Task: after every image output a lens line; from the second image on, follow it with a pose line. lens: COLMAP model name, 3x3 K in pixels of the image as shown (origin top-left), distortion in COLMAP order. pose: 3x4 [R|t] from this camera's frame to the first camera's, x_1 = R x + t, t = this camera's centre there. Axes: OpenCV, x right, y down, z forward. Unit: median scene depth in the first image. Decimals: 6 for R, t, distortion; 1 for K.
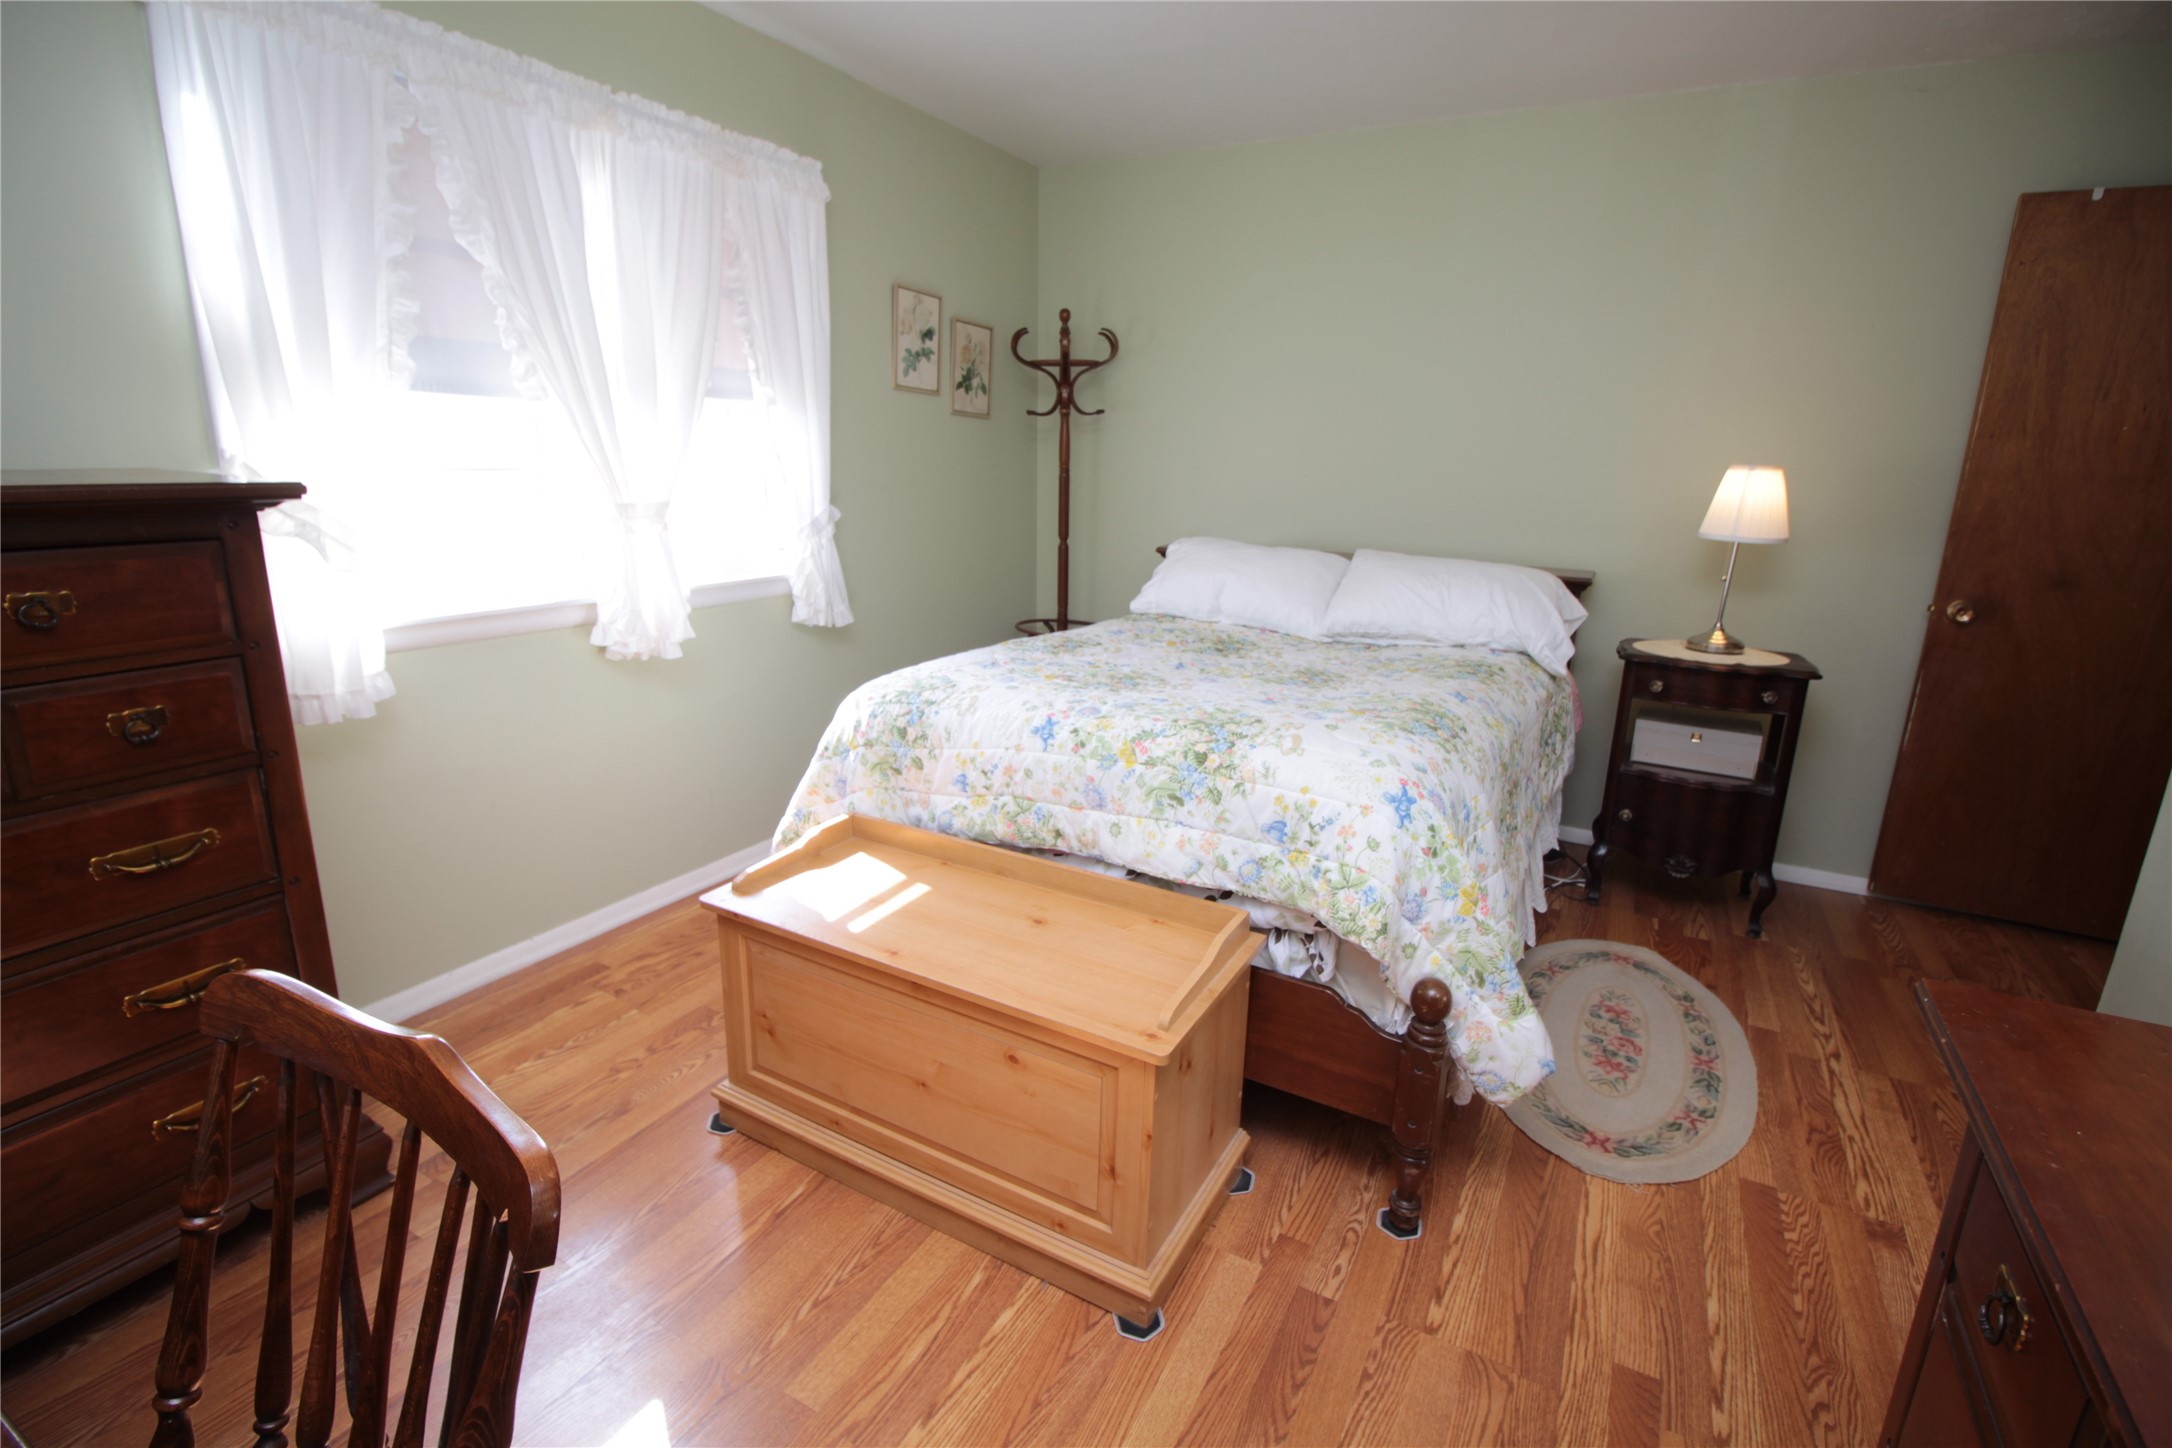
lens RADIAL K [[1009.6, 0, 1096.7], [0, 1009.6, 703.2], [0, 0, 1]] dist [0.014209, -0.018416]
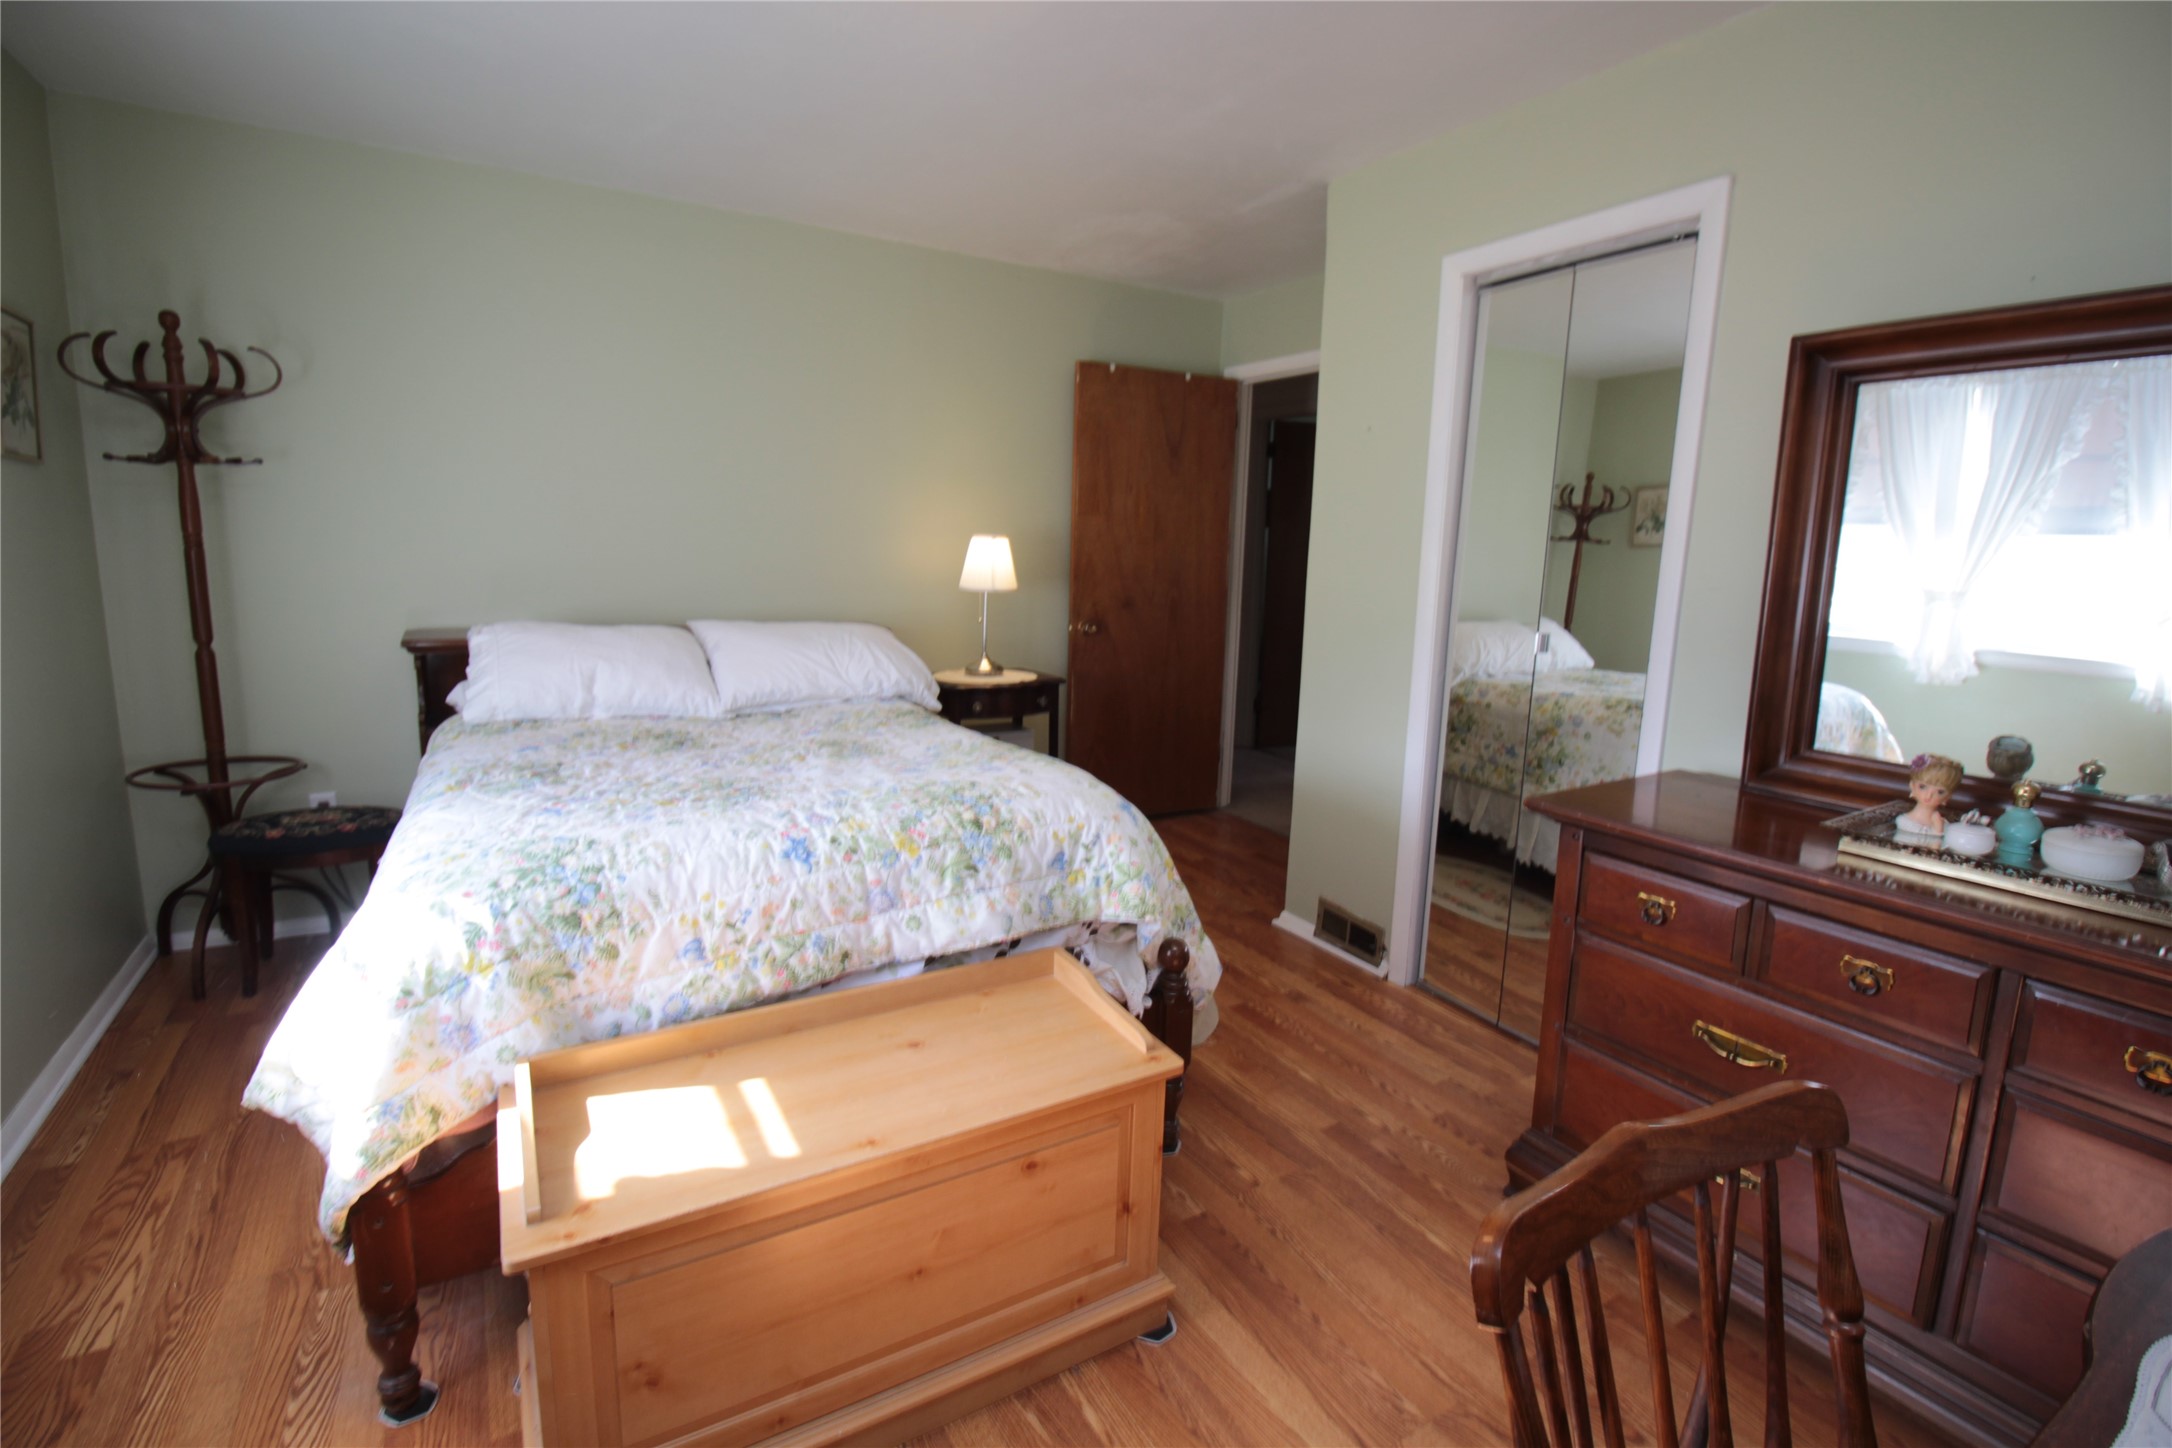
lens RADIAL K [[1009.6, 0, 1096.7], [0, 1009.6, 703.2], [0, 0, 1]] dist [0.014209, -0.018416]
pose [[0.496018, -0.153233, 0.854685, -0.598426], [0.194096, 0.978966, 0.062871, -0.094819], [-0.846341, 0.134706, 0.515327, 0.289656]]
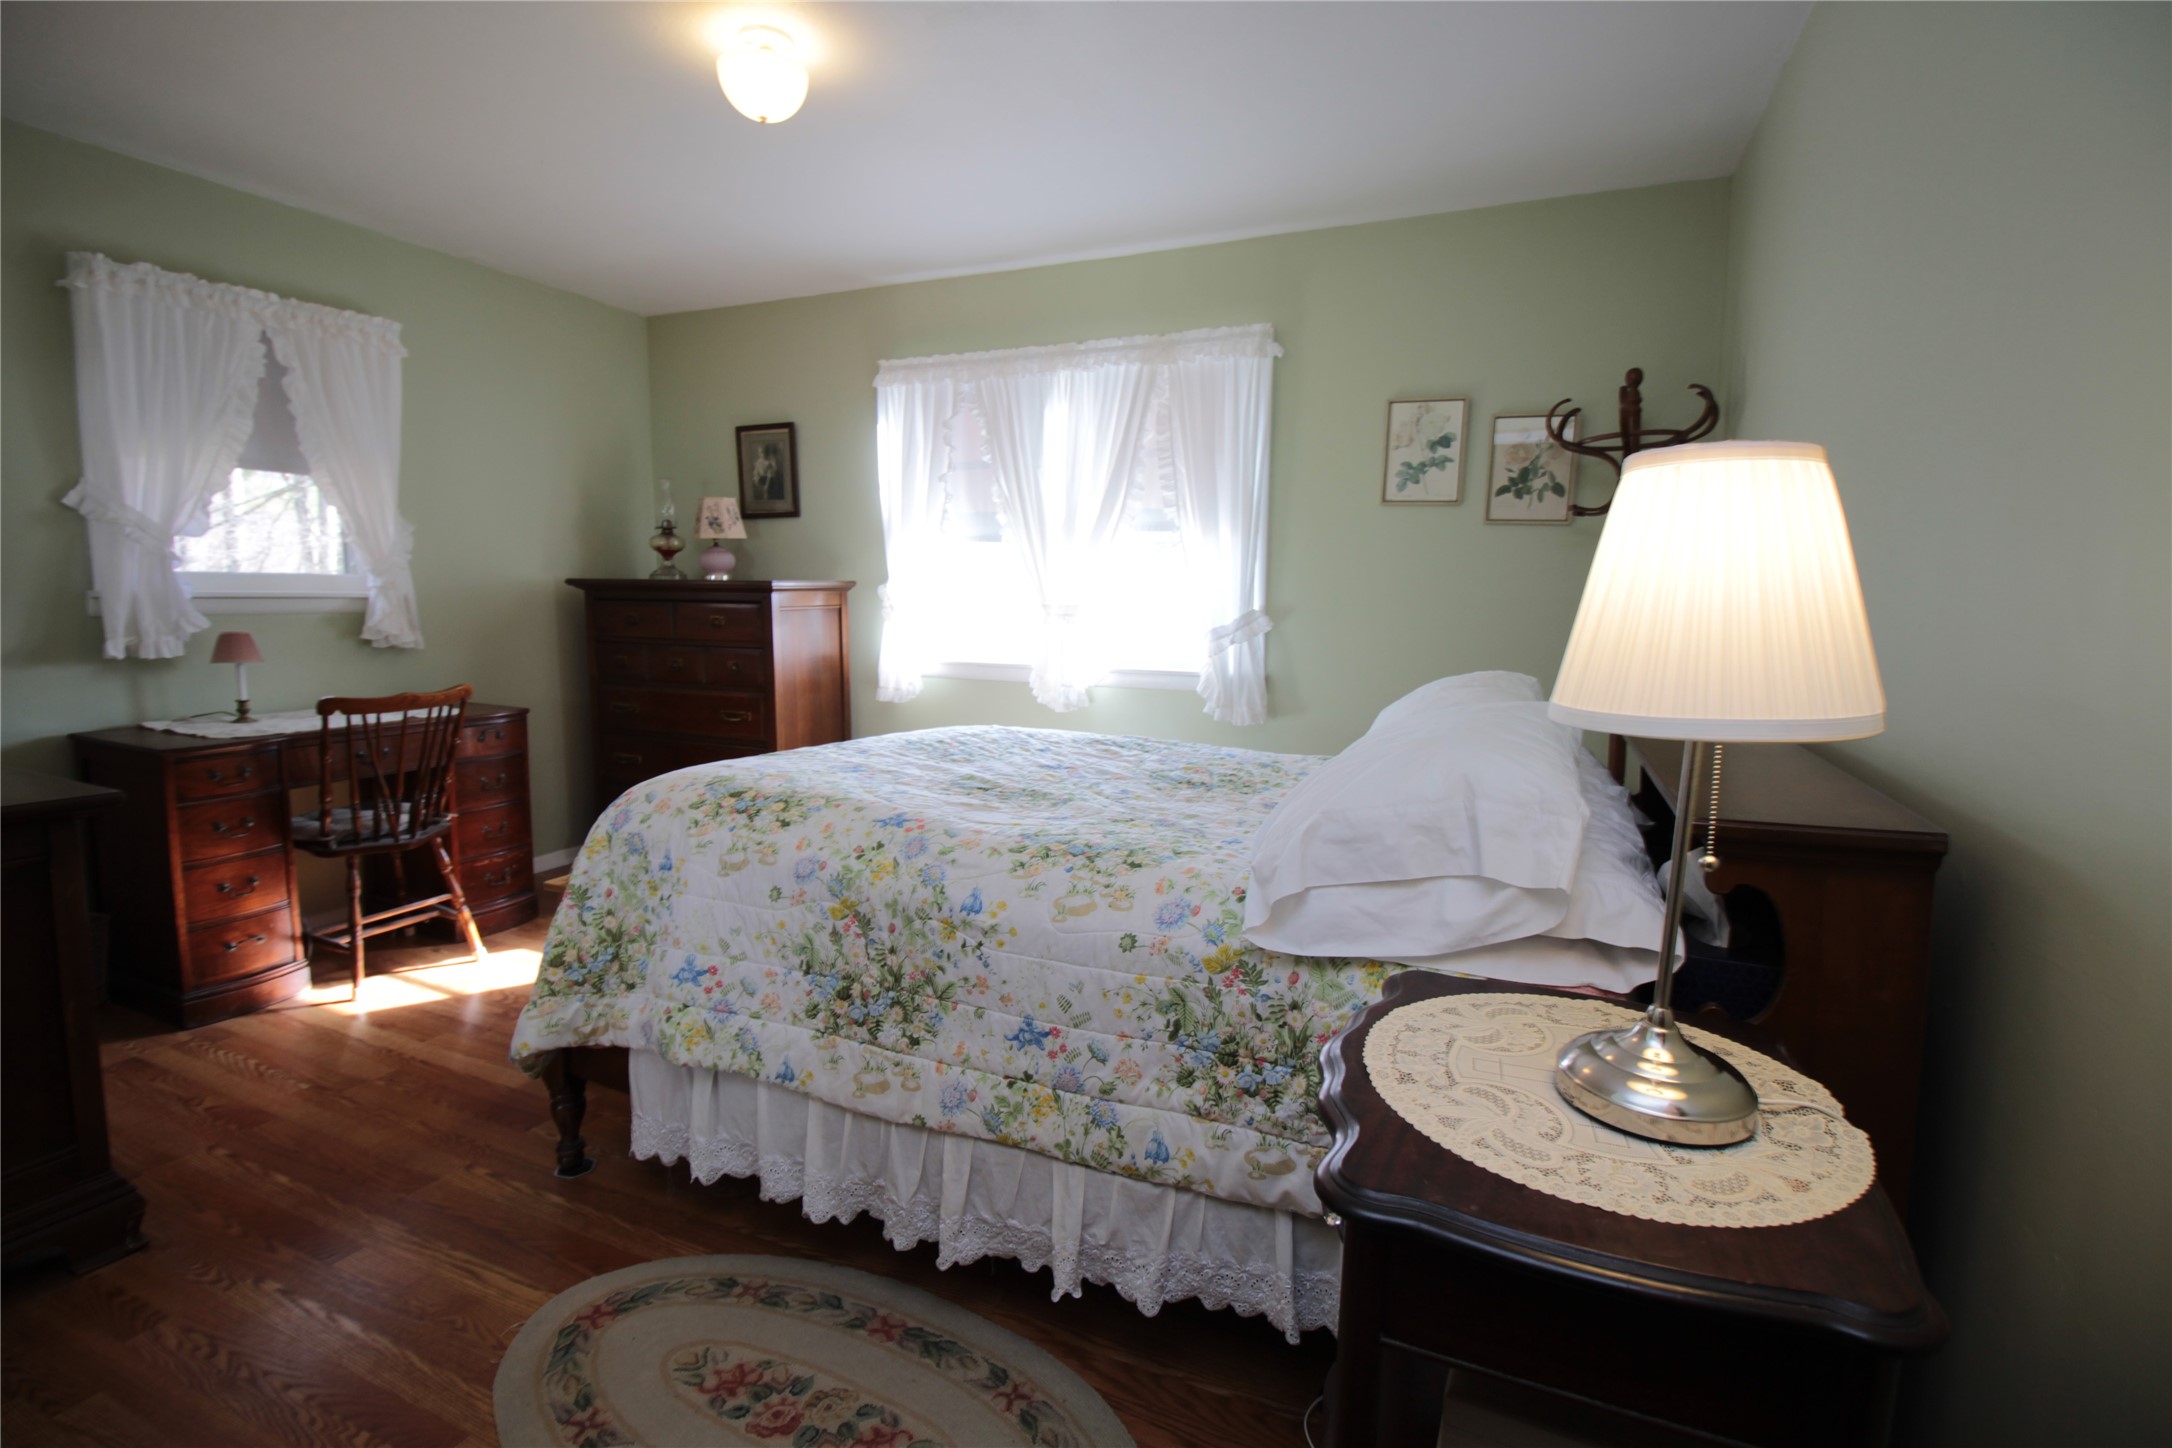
lens RADIAL K [[964.0, 0, 1089.3], [0, 964.0, 698.4], [0, 0, 1]] dist [-0.023439, 0.000247]
pose [[0.099235, 0.096251, -0.990398, 1.118362], [-0.241606, 0.967857, 0.069852, -0.197899], [0.965287, 0.232354, 0.119300, 1.037092]]
